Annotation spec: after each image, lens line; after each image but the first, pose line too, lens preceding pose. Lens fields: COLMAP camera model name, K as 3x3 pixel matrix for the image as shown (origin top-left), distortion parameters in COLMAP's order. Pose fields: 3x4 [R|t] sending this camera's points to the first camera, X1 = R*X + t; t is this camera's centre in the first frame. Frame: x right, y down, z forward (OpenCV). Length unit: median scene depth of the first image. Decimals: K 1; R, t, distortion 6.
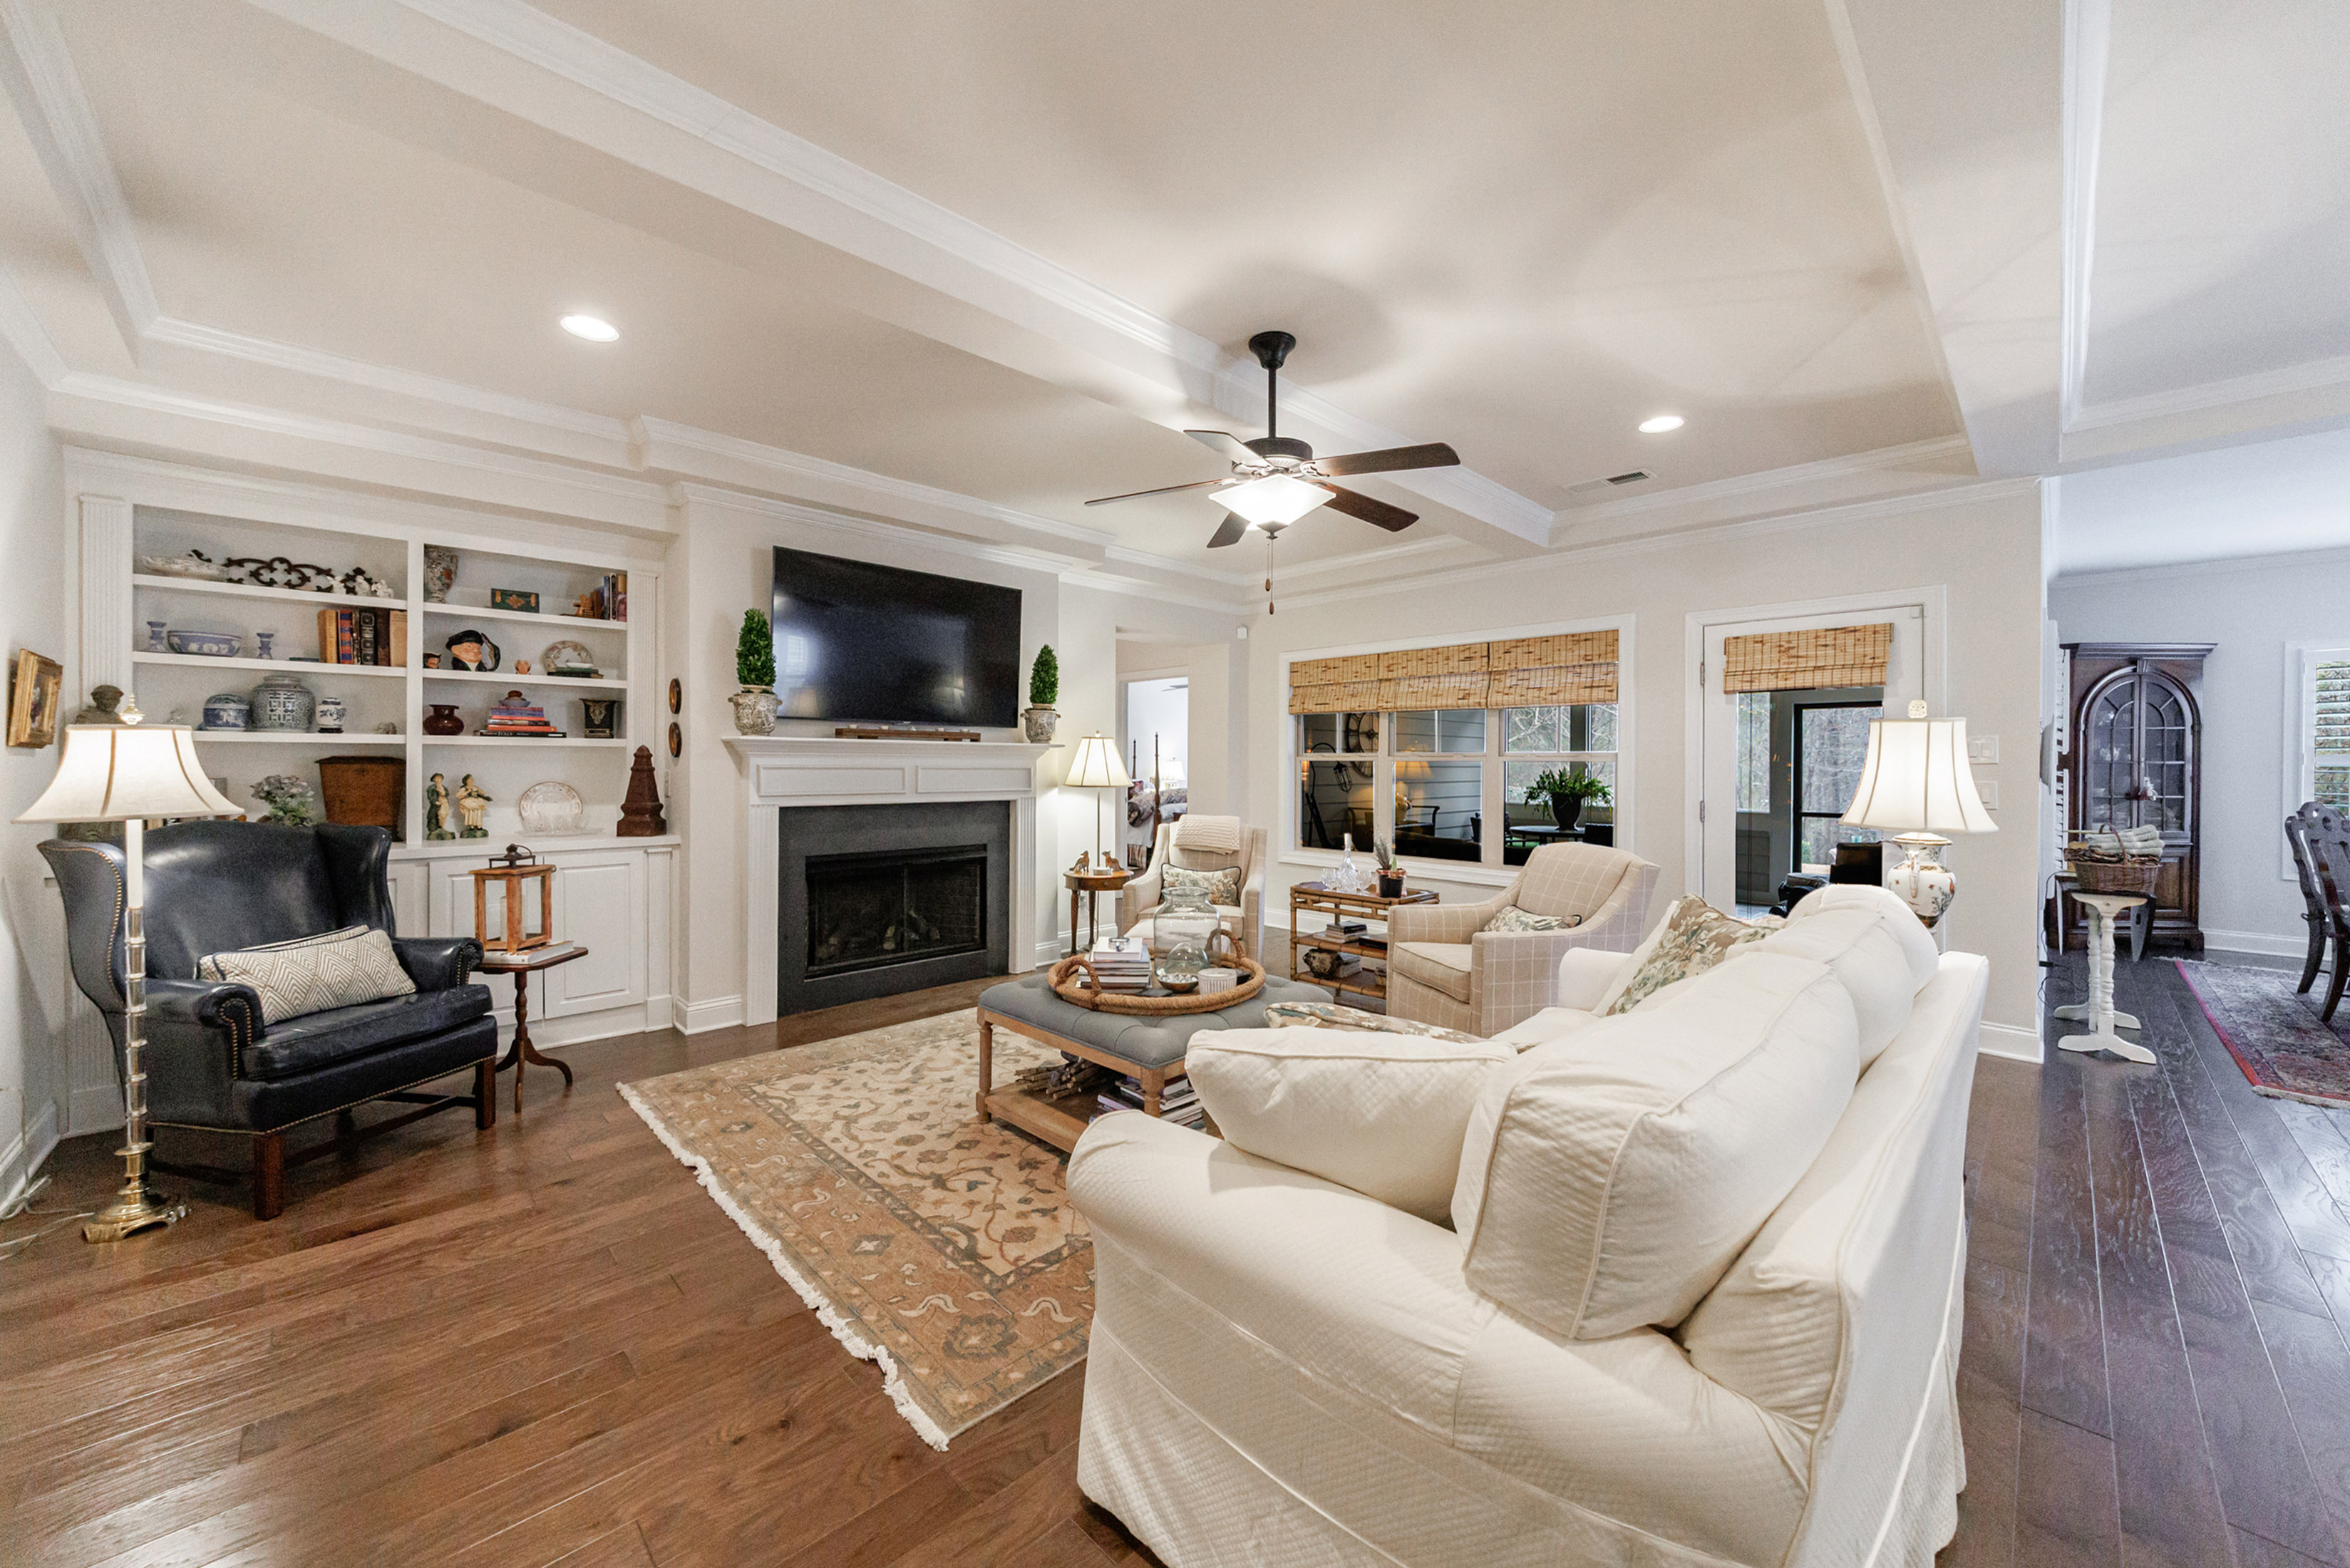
lens RADIAL K [[879.9, 0, 1156.6], [0, 879.9, 775.6], [0, 0, 1]] dist [0.000238, 0.000266]
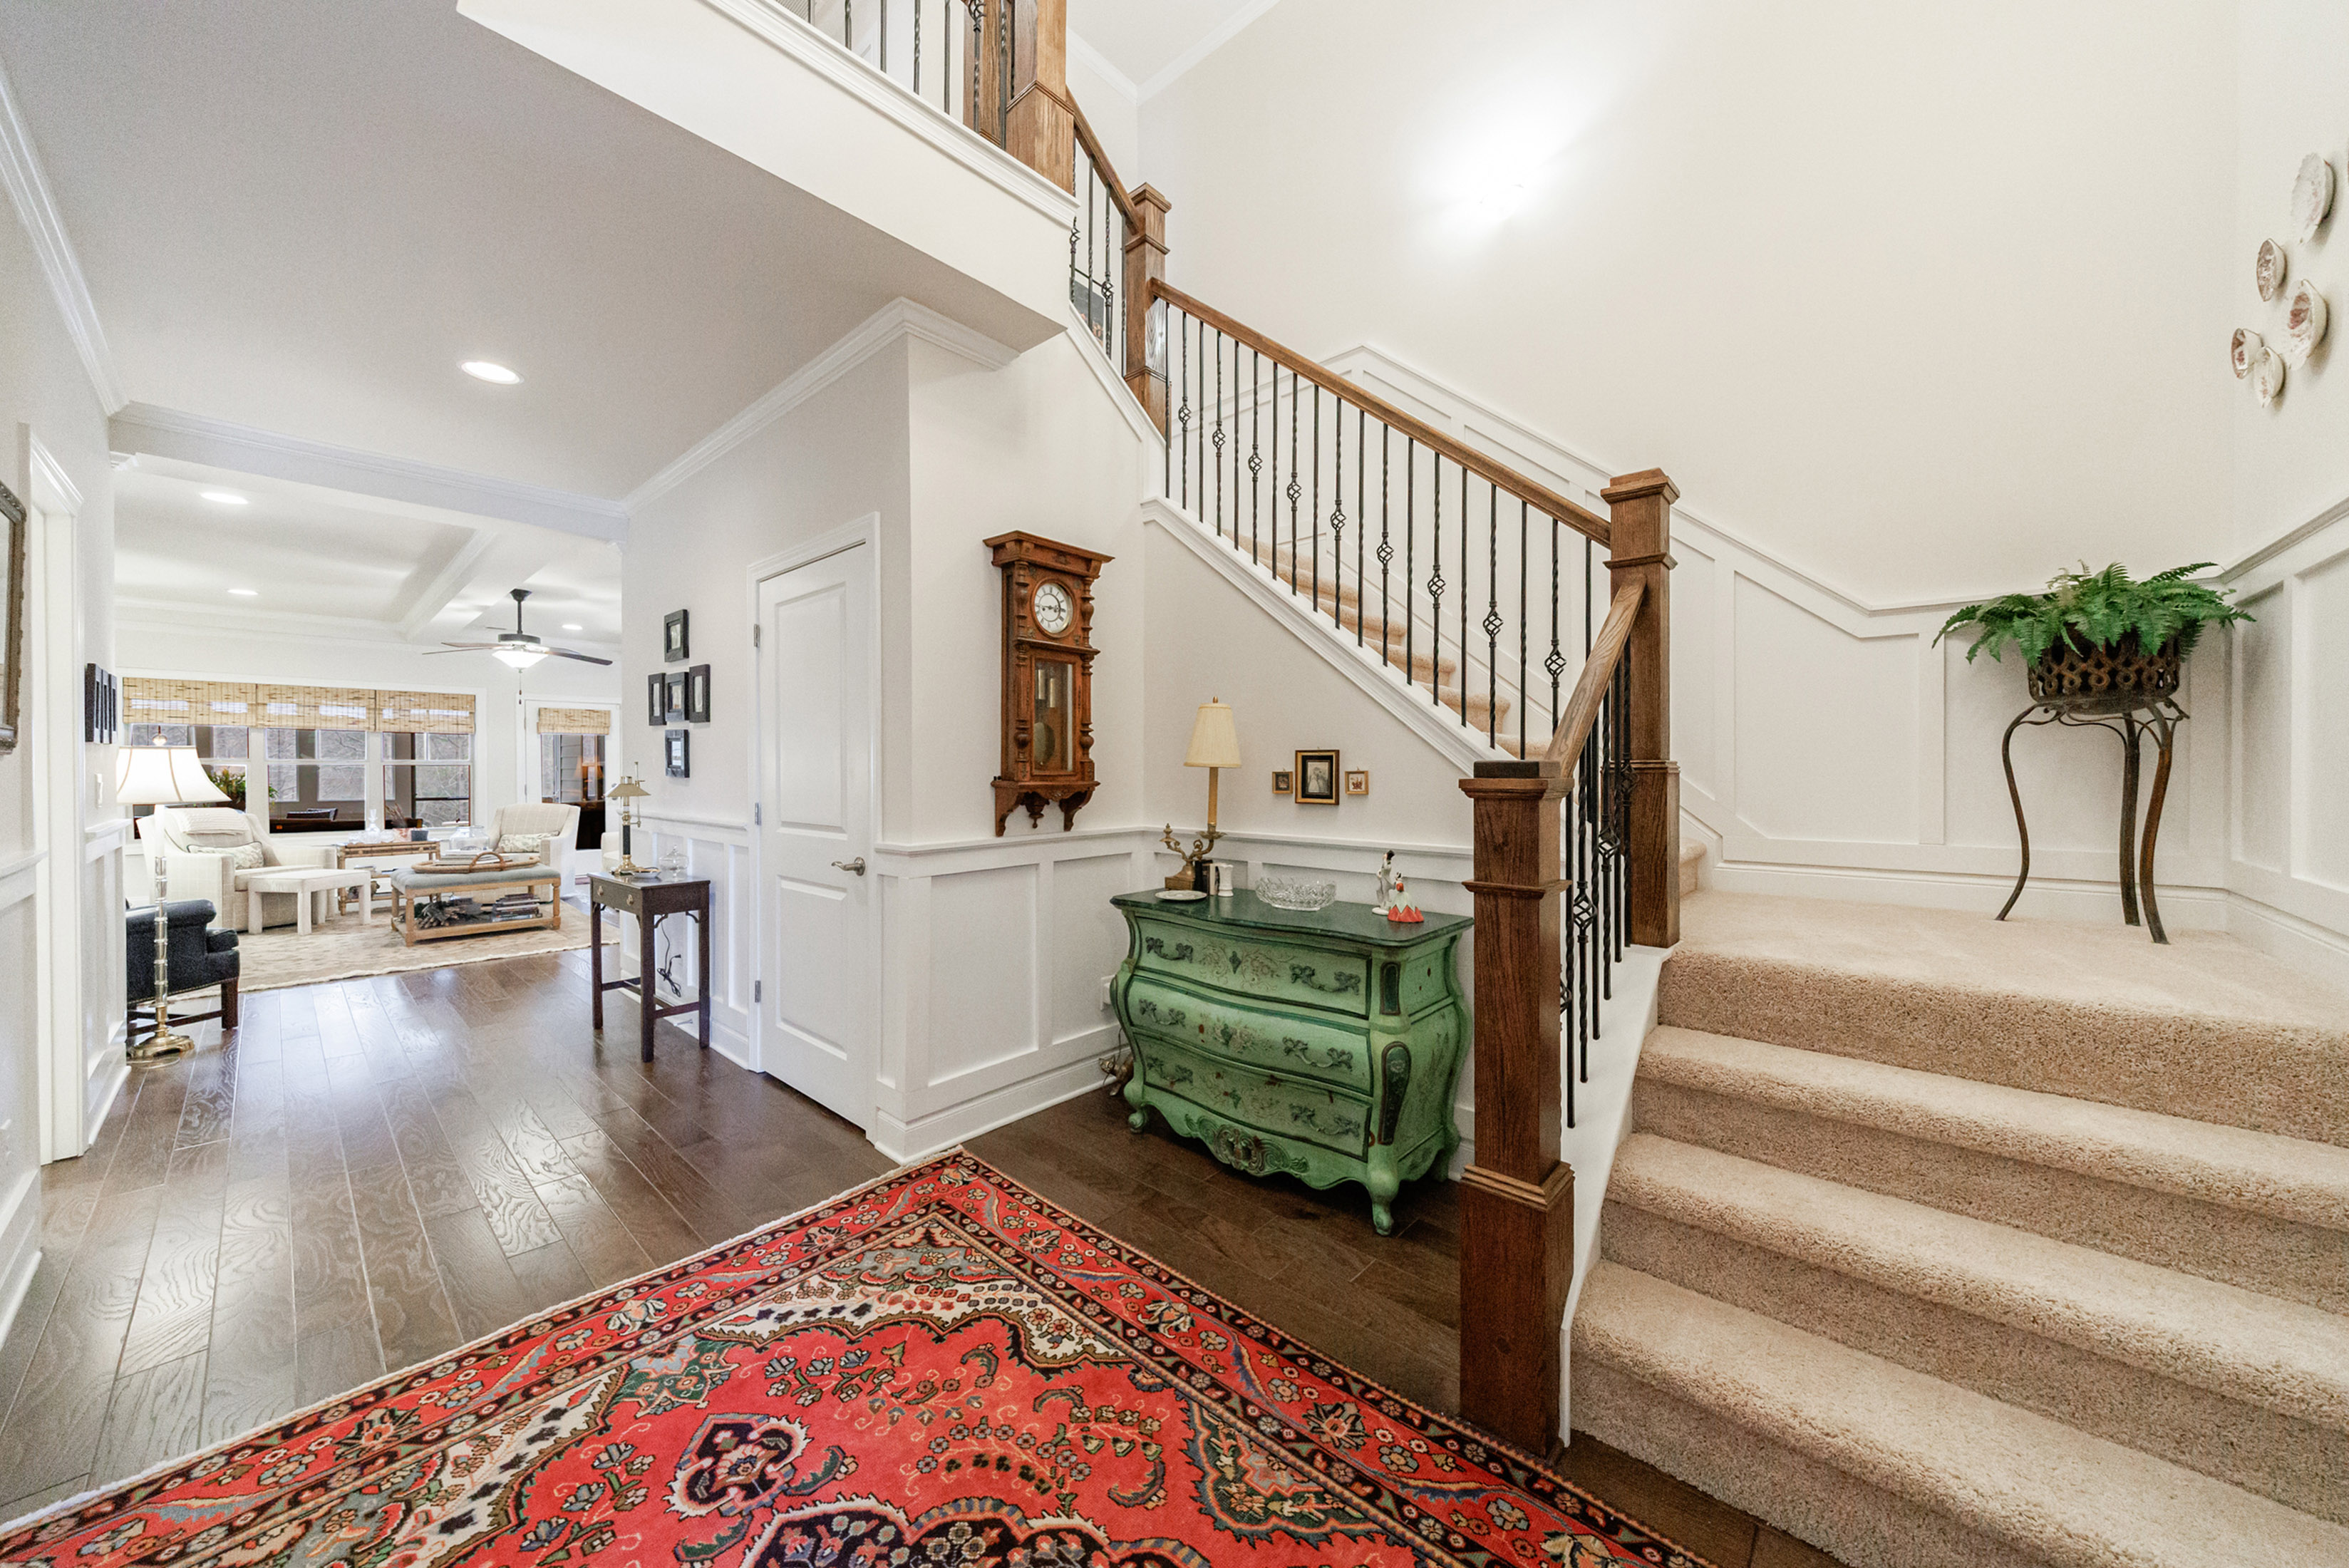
lens RADIAL K [[818.1, 0, 1172.3], [0, 818.1, 774.7], [0, 0, 1]] dist [0.001687, -0.002109]
pose [[-0.064628, -0.011886, 0.997839, -1.903505], [0.016429, 0.999781, 0.012973, 0.008345], [-0.997774, 0.017232, -0.064419, -0.534832]]
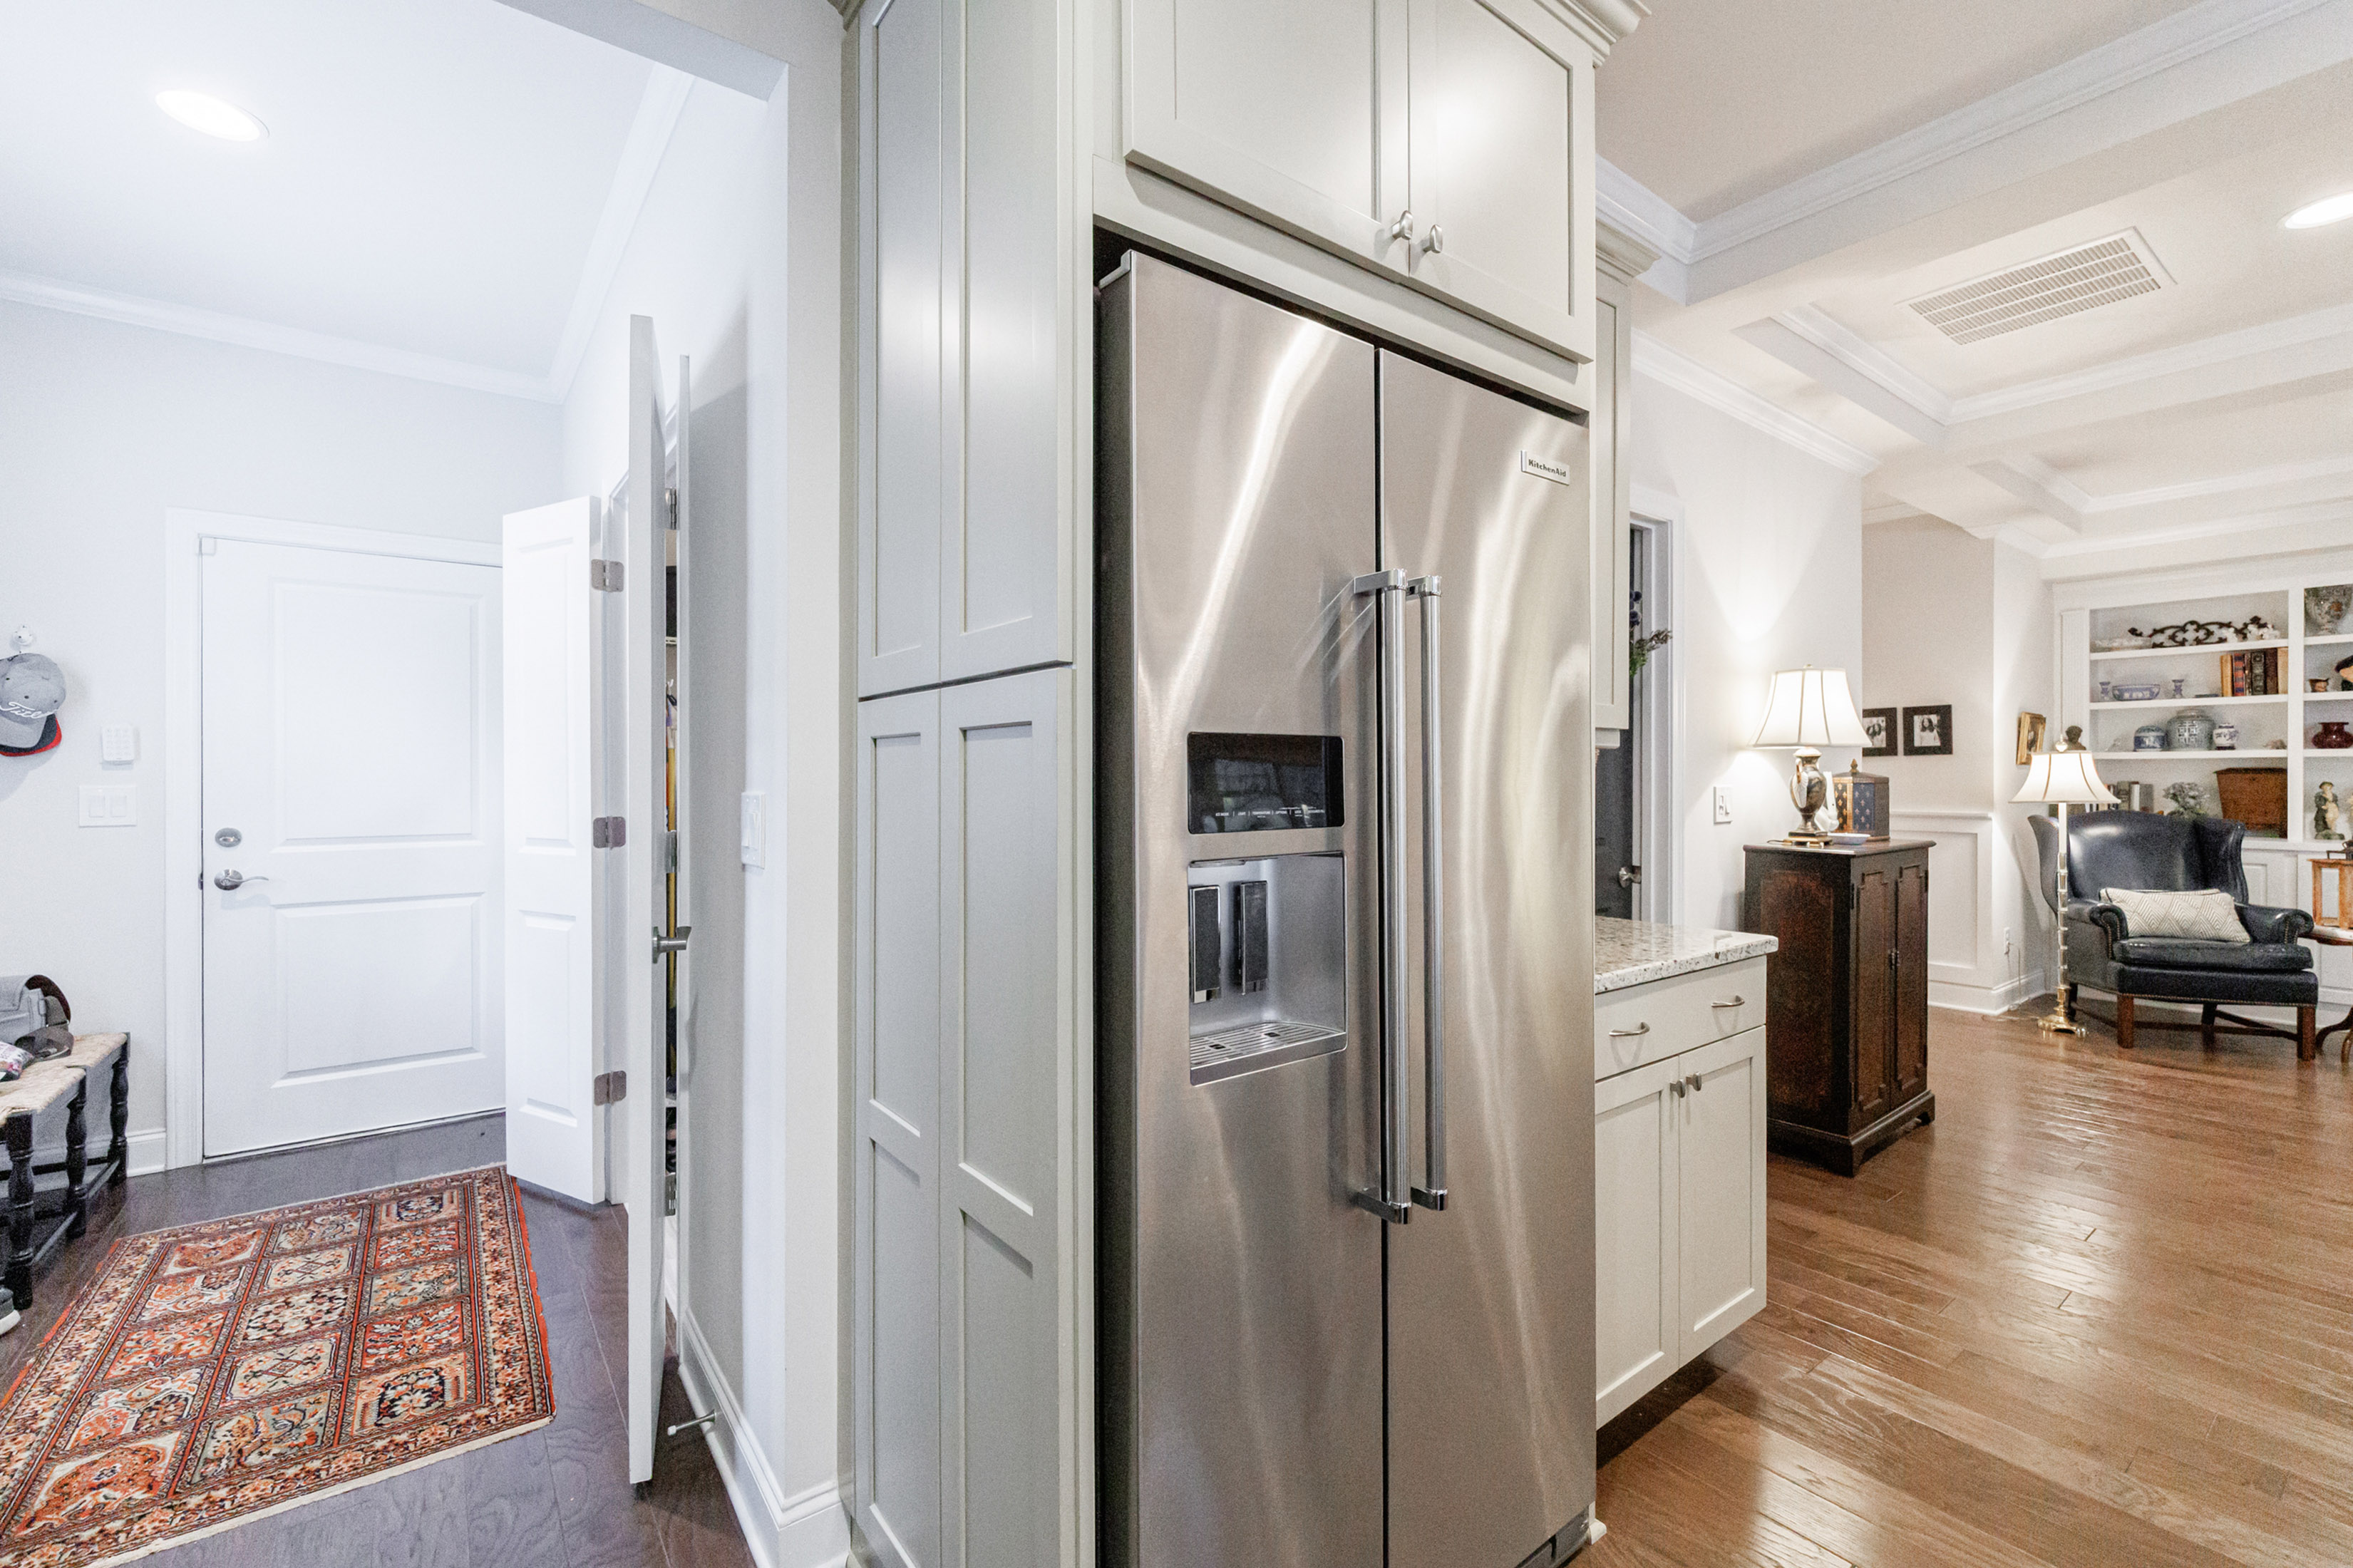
lens RADIAL K [[983.1, 0, 1169.7], [0, 983.1, 774.7], [0, 0, 1]] dist [-0.001851, -0.000538]
pose [[-0.117896, -0.007523, -0.992997, 0.710952], [-0.011918, 0.999910, -0.006160, 0.016089], [0.992954, 0.011108, -0.117975, -0.392027]]
